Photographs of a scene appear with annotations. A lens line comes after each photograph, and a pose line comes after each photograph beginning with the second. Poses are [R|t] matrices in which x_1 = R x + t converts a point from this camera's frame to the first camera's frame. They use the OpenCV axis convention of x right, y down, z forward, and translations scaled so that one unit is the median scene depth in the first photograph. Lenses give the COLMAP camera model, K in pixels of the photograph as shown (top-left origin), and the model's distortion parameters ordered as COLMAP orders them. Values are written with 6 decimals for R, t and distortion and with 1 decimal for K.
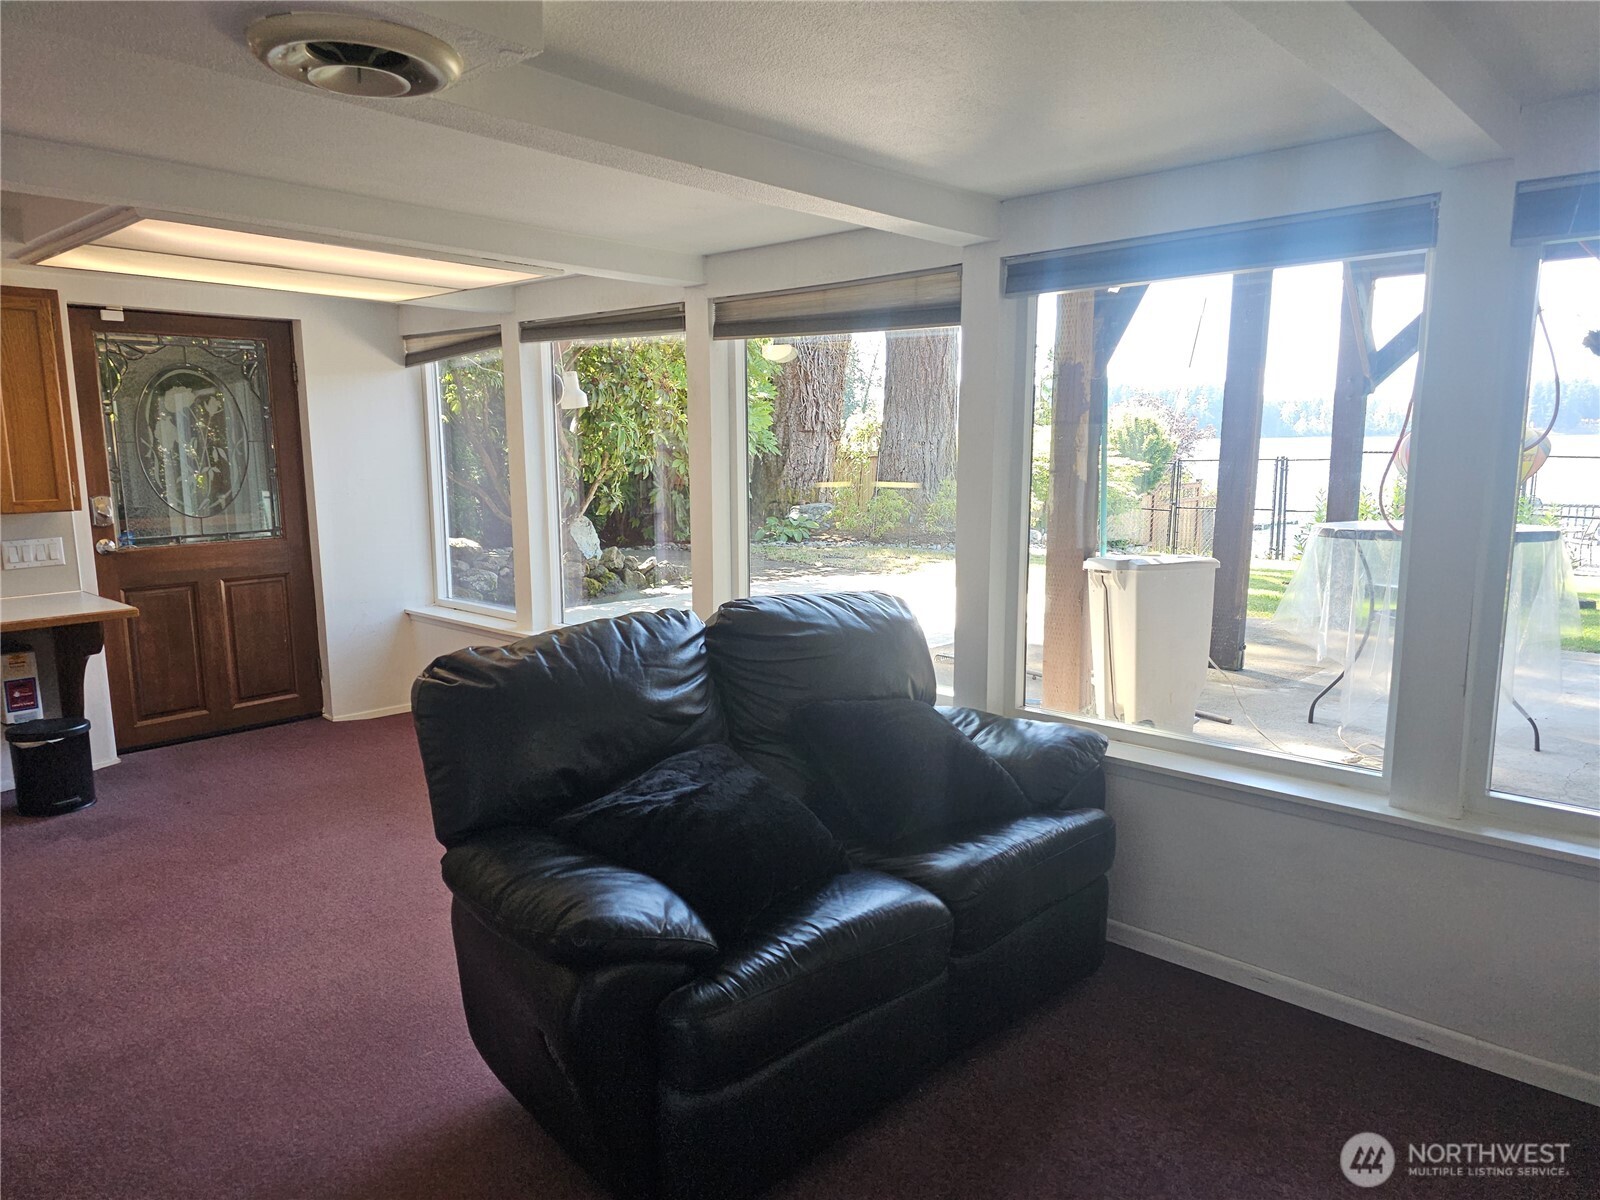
lens RADIAL K [[1080.9, 0, 800.0], [0, 1080.9, 600.0], [0, 0, 1]] dist [0.029186, -0.001866]
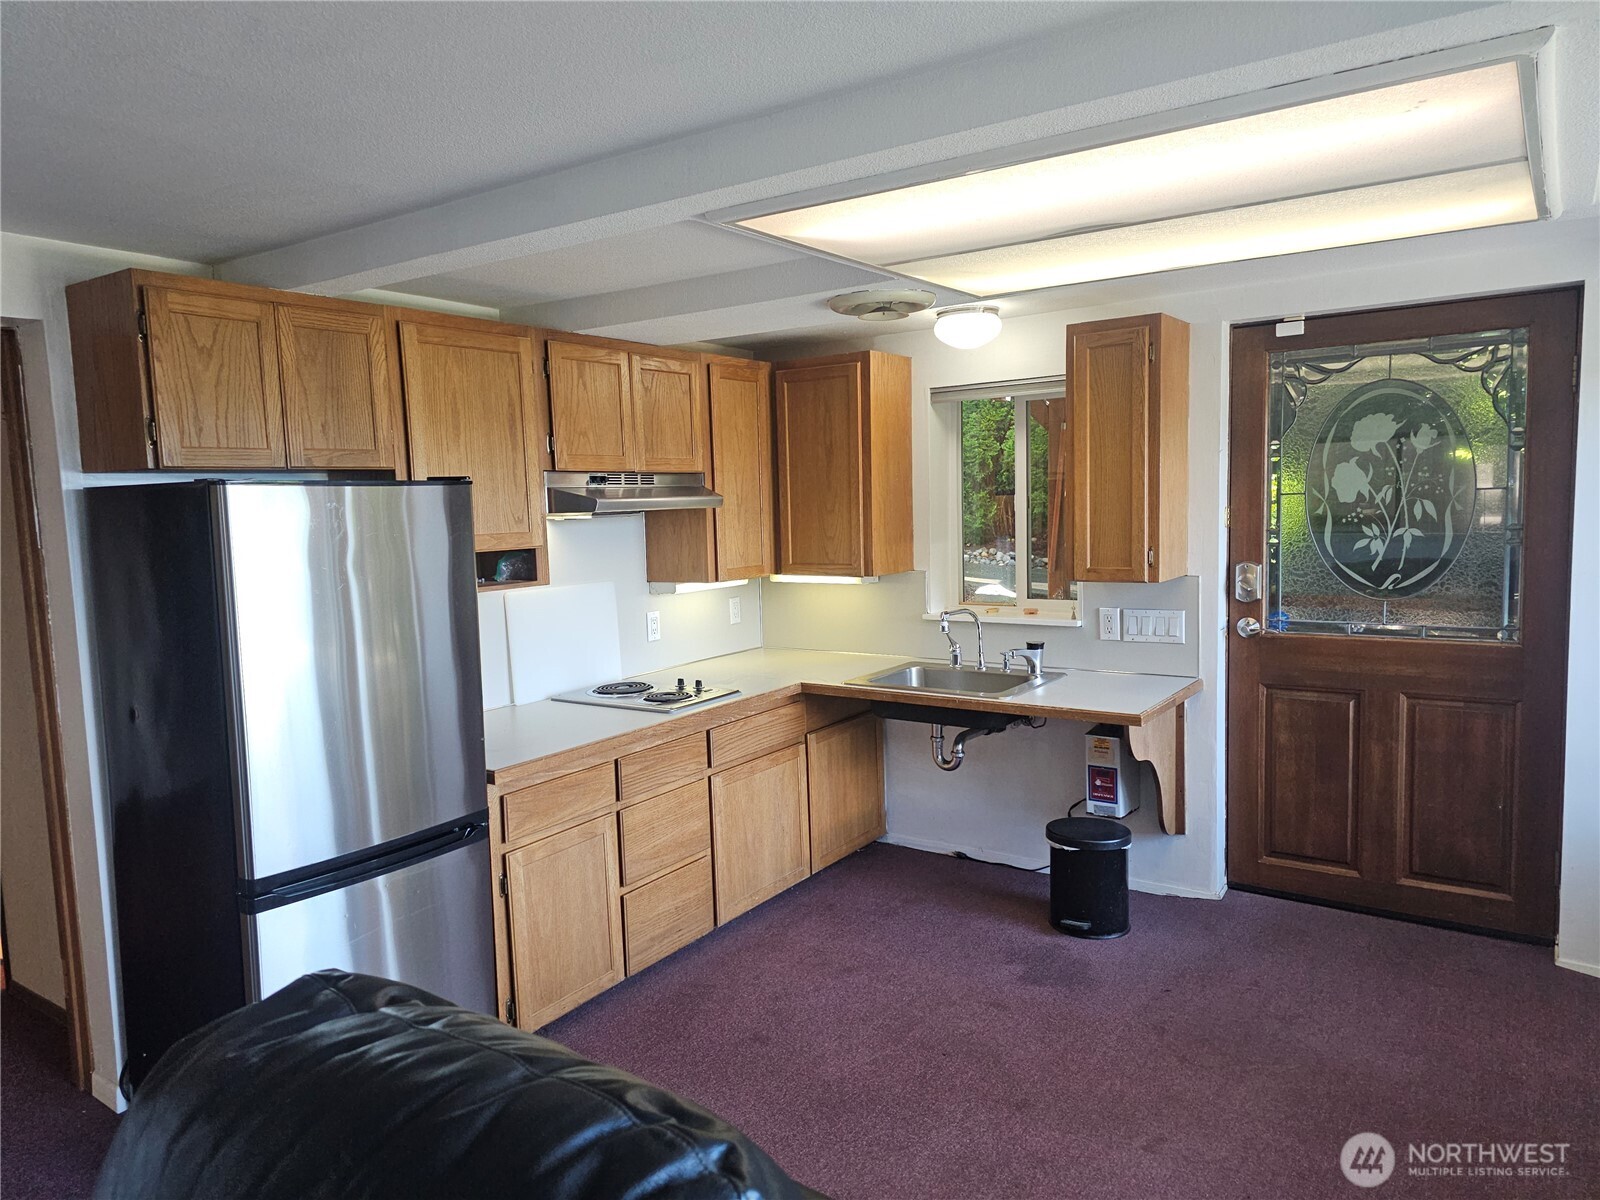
lens RADIAL K [[1080.9, 0, 800.0], [0, 1080.9, 600.0], [0, 0, 1]] dist [0.029186, -0.001866]
pose [[0.125065, 0.102024, -0.986889, 0.092623], [-0.120858, 0.988858, 0.086912, -0.096044], [0.984760, 0.108404, 0.136002, 0.569379]]
